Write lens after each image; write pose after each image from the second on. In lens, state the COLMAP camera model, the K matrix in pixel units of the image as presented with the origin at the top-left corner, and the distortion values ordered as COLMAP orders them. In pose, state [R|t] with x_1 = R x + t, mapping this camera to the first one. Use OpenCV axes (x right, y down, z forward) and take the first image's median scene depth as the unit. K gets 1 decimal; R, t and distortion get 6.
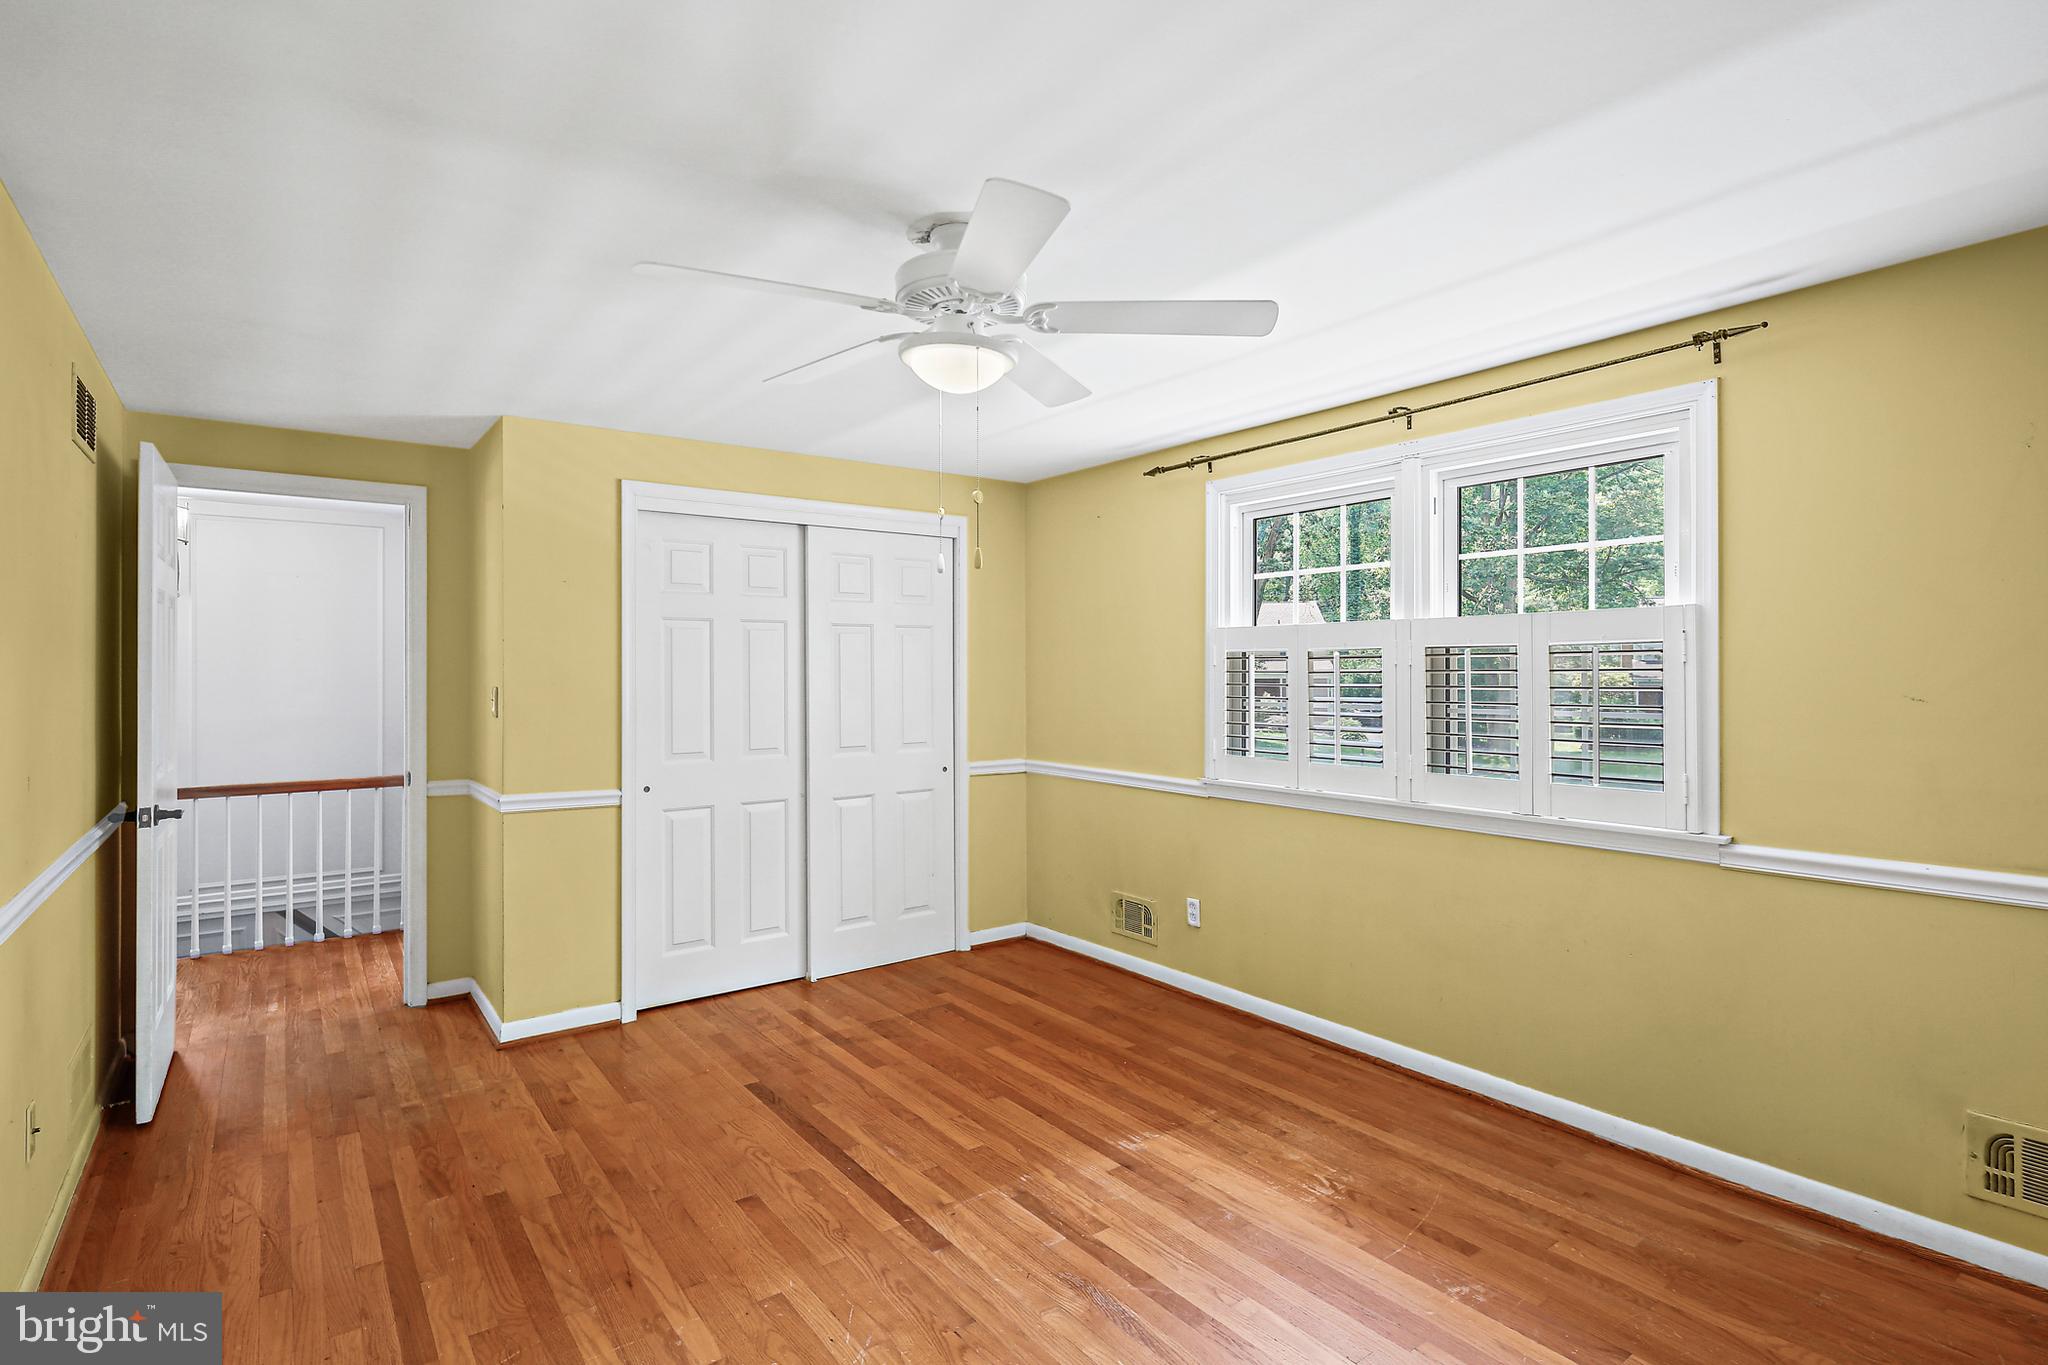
lens RADIAL K [[995.1, 0, 1024.5], [0, 995.1, 668.8], [0, 0, 1]] dist [0.004382, -0.000385]
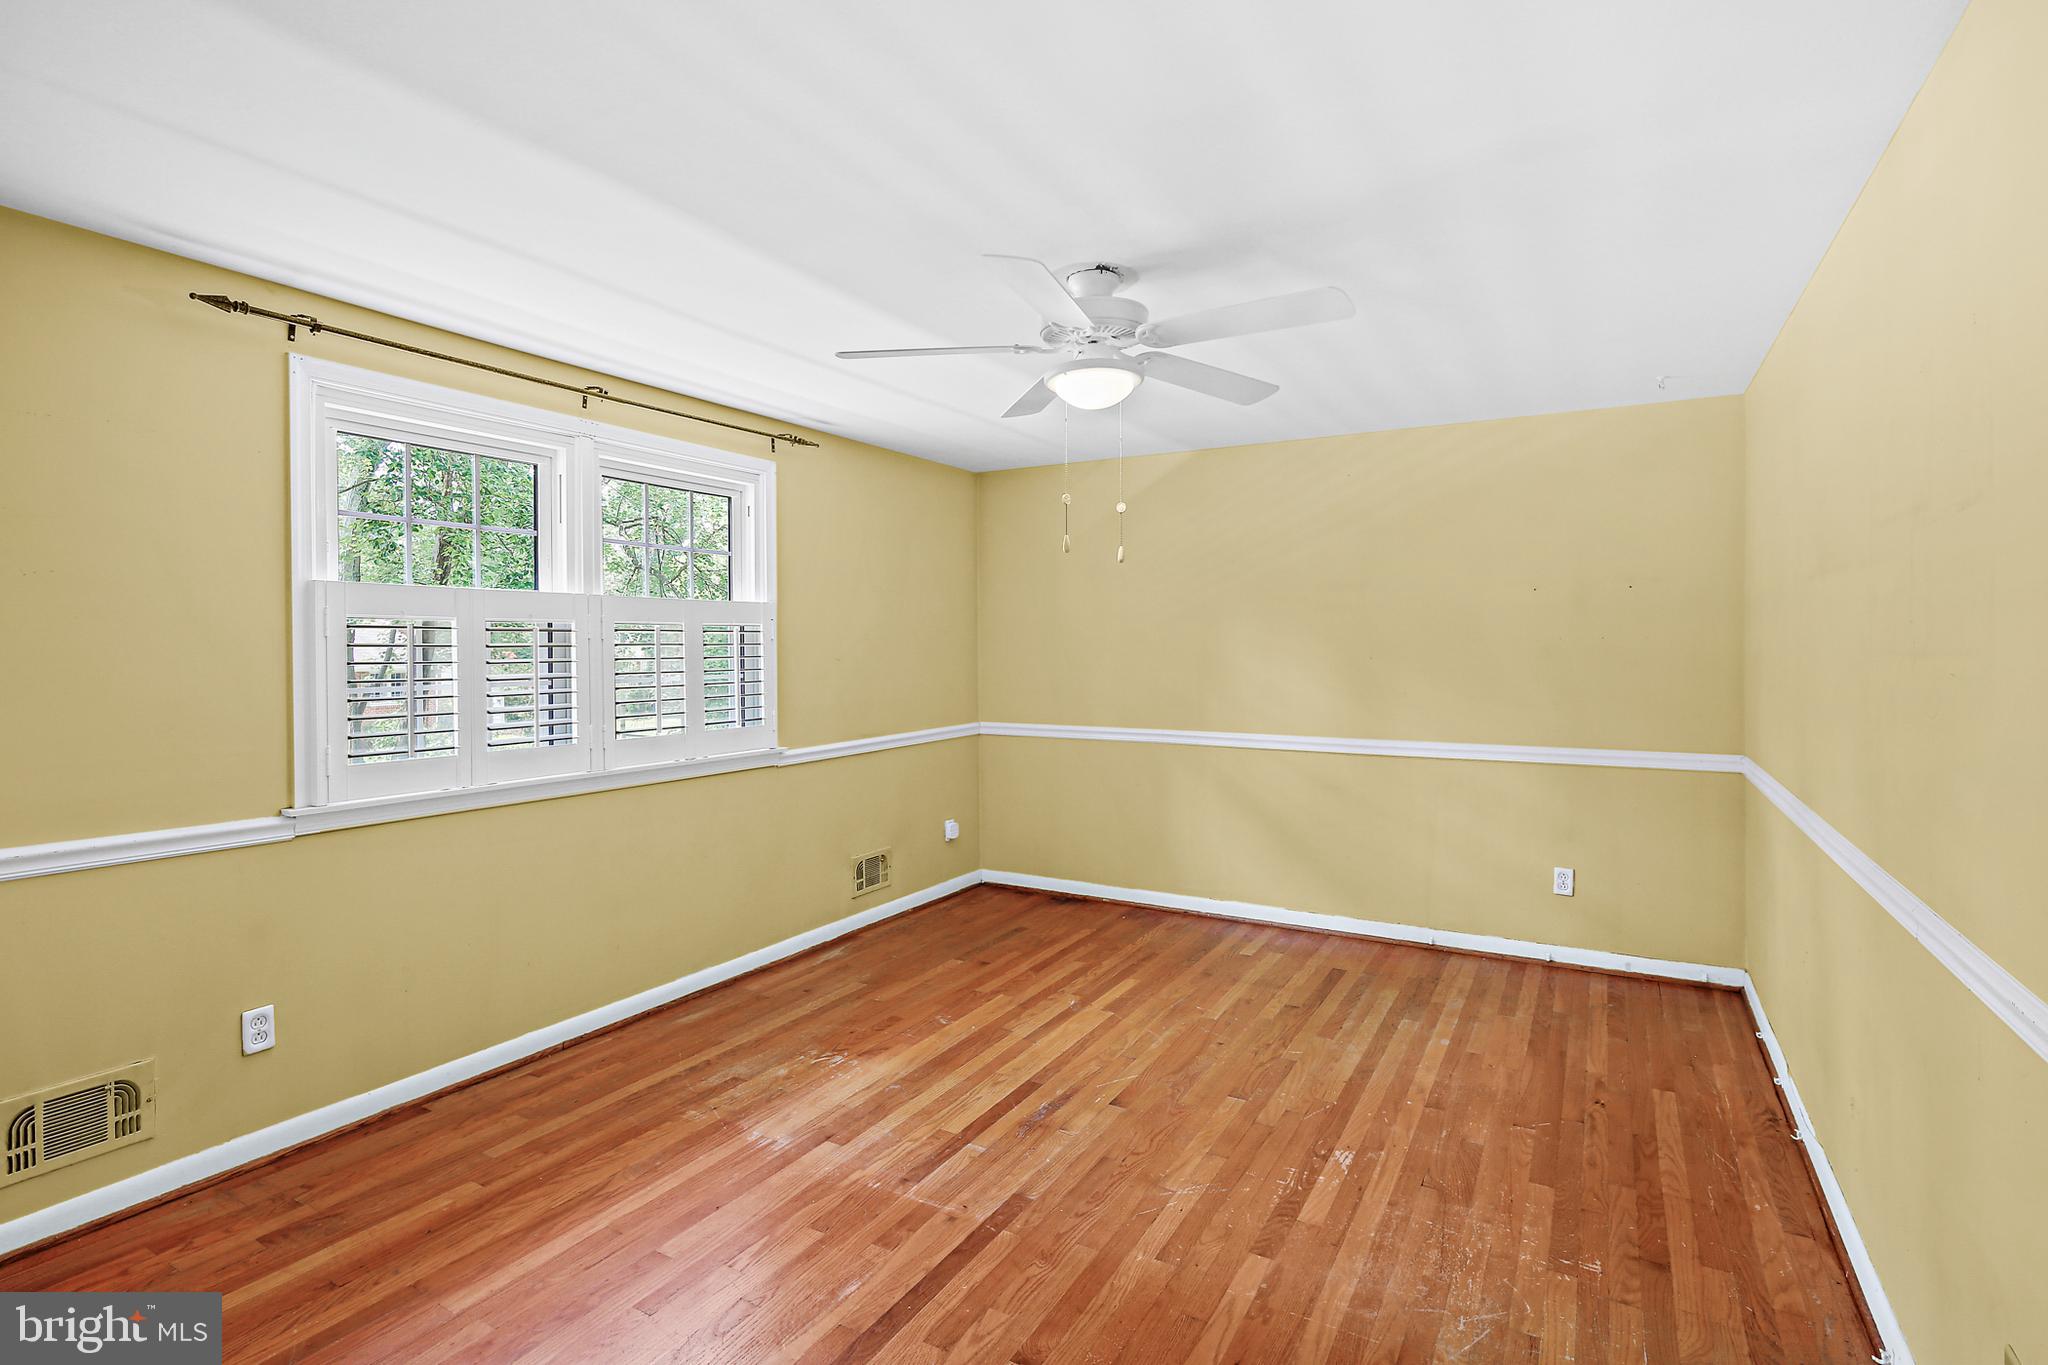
lens RADIAL K [[987.4, 0, 1015.7], [0, 987.4, 654.0], [0, 0, 1]] dist [0.002014, -0.000272]
pose [[-0.378080, -0.001104, 0.925772, -0.846558], [0.004489, 0.999985, 0.003025, 0.012794], [-0.925762, 0.005300, -0.378069, 1.147633]]
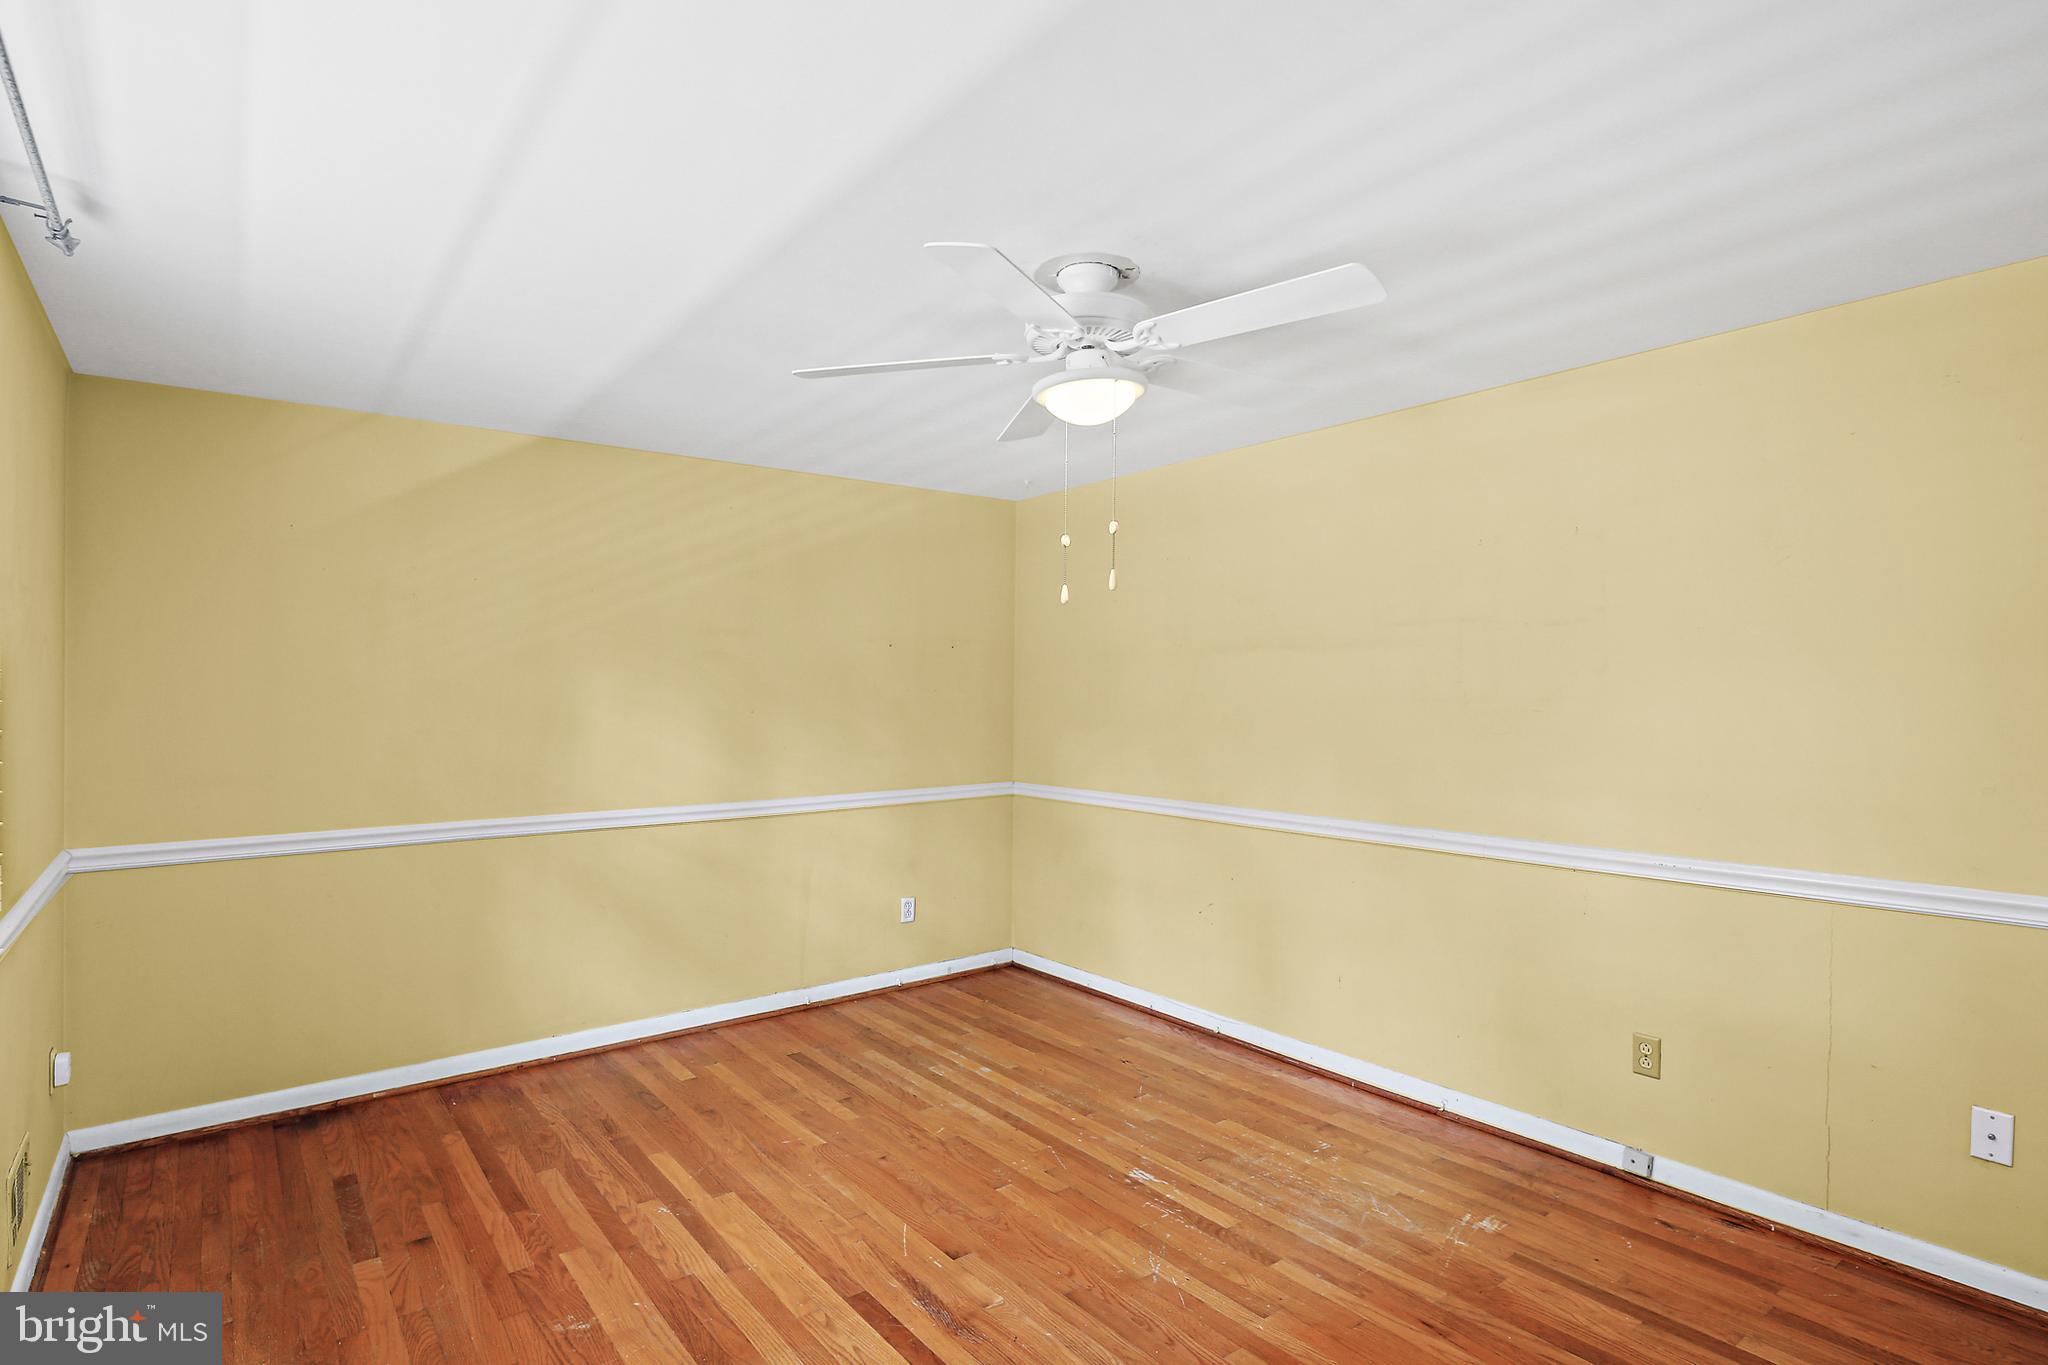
lens RADIAL K [[1050.4, 0, 1024.0], [0, 1050.4, 682.5], [0, 0, 1]] dist [0.006115, 0.000107]
pose [[-0.999913, 0.010404, -0.008160, -0.002430], [0.010455, 0.999926, -0.006249, -0.003294], [0.008094, -0.006333, -0.999947, 1.570578]]
